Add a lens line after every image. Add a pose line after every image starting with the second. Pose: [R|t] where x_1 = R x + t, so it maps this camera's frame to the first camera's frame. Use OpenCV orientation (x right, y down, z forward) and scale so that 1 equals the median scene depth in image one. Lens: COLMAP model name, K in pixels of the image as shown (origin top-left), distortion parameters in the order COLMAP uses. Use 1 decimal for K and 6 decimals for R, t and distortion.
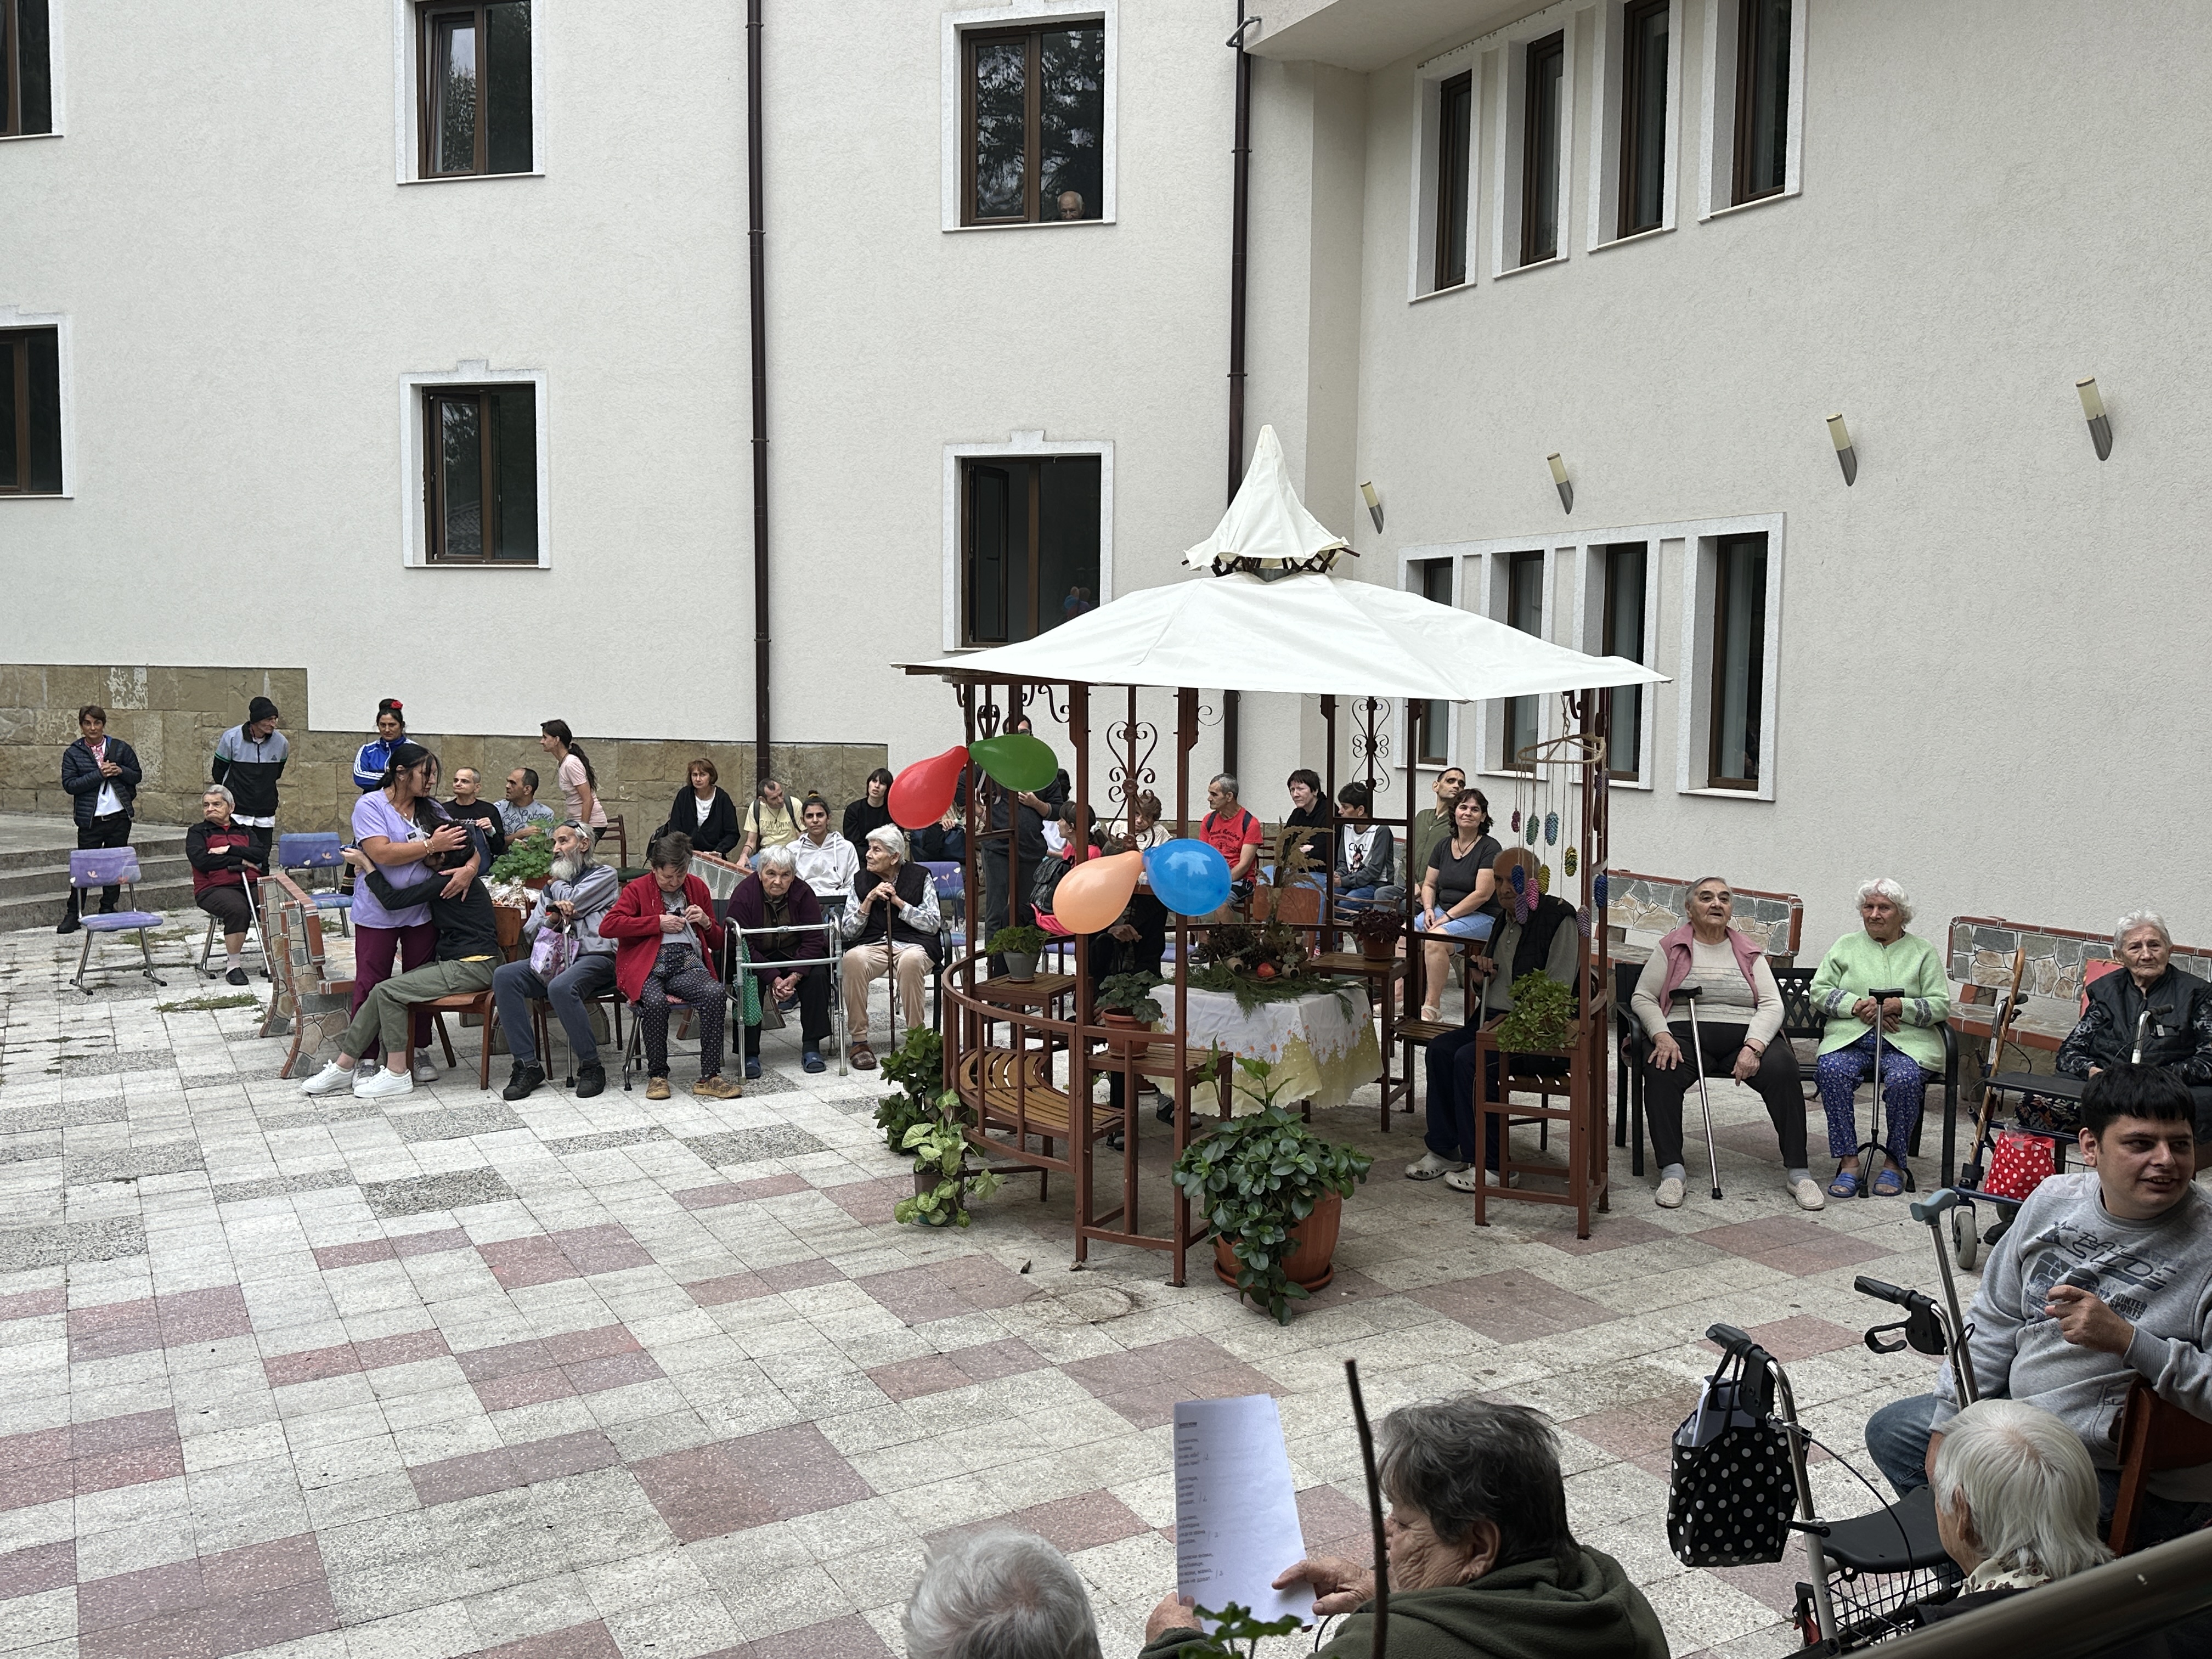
lens RADIAL K [[1879.7, 0, 1106.0], [0, 1879.7, 829.5], [0, 0, 1]] dist [-0.000695, -0.003129]
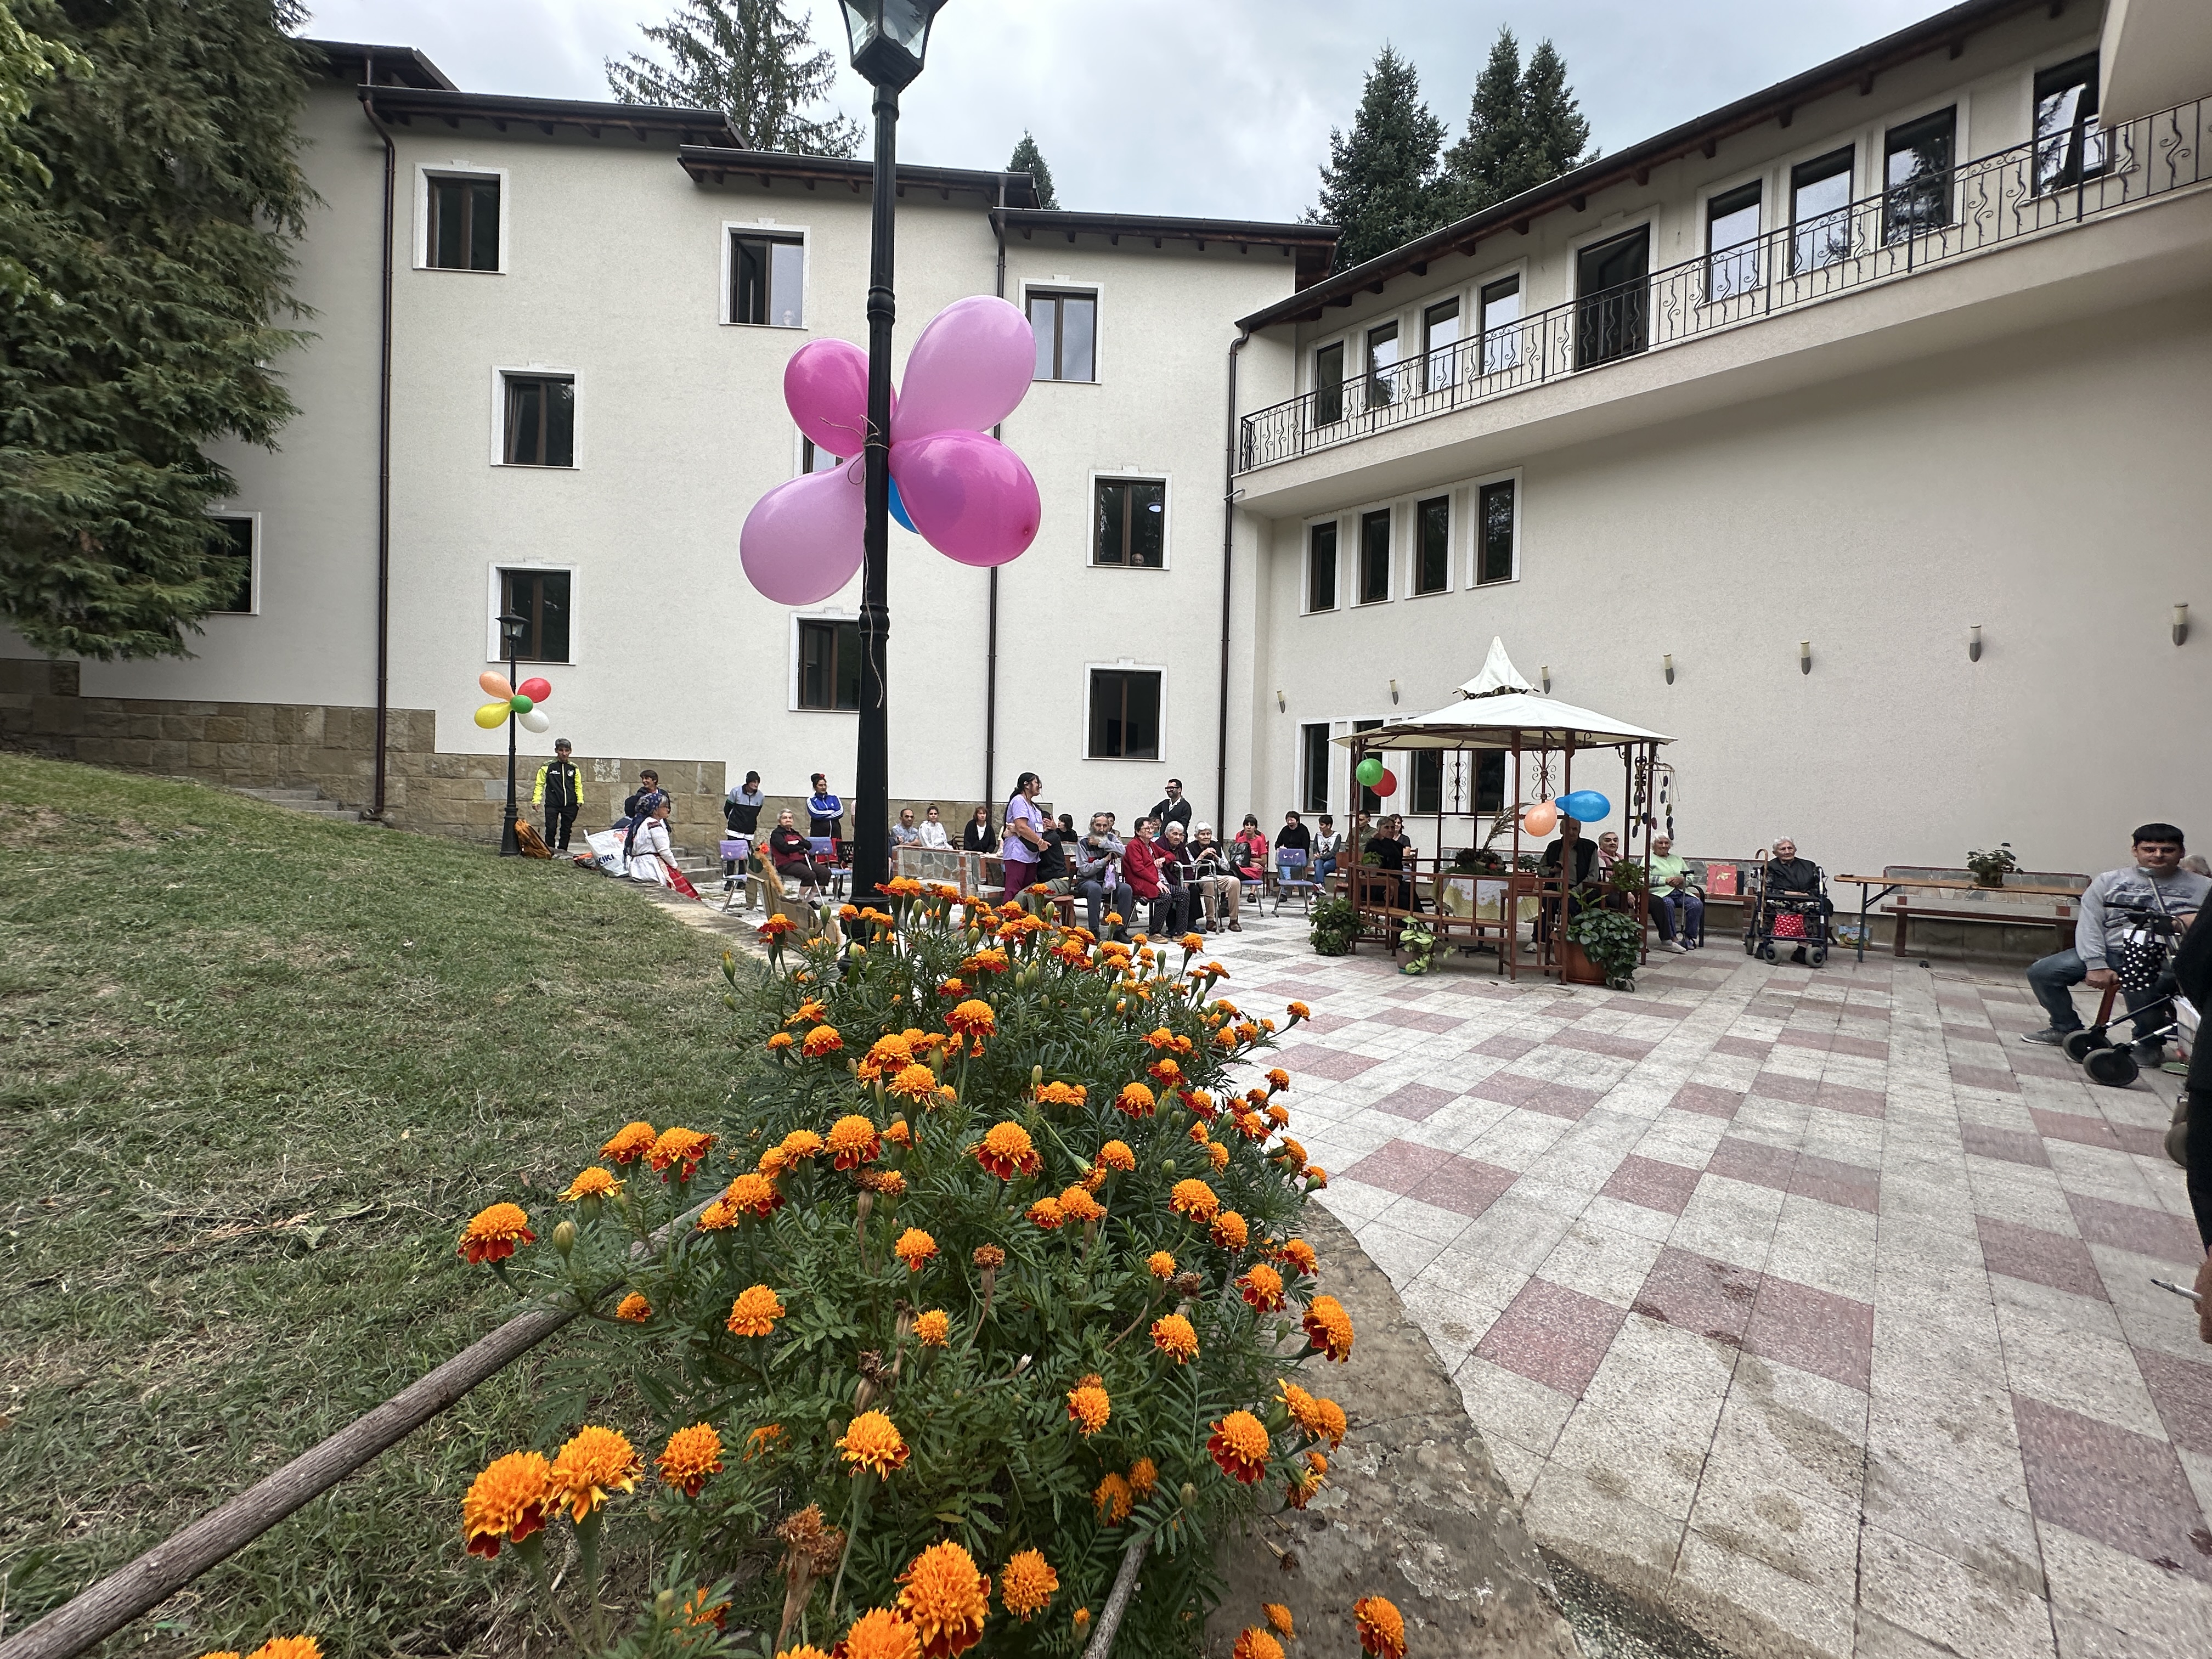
lens RADIAL K [[912.6, 0, 1106.0], [0, 912.6, 829.5], [0, 0, 1]] dist [0.001080, 0.000055]
pose [[0.952915, 0.010182, 0.303066, -0.395477], [0.009404, 0.997963, -0.063098, 0.052017], [-0.303091, 0.062977, 0.950878, 0.013741]]
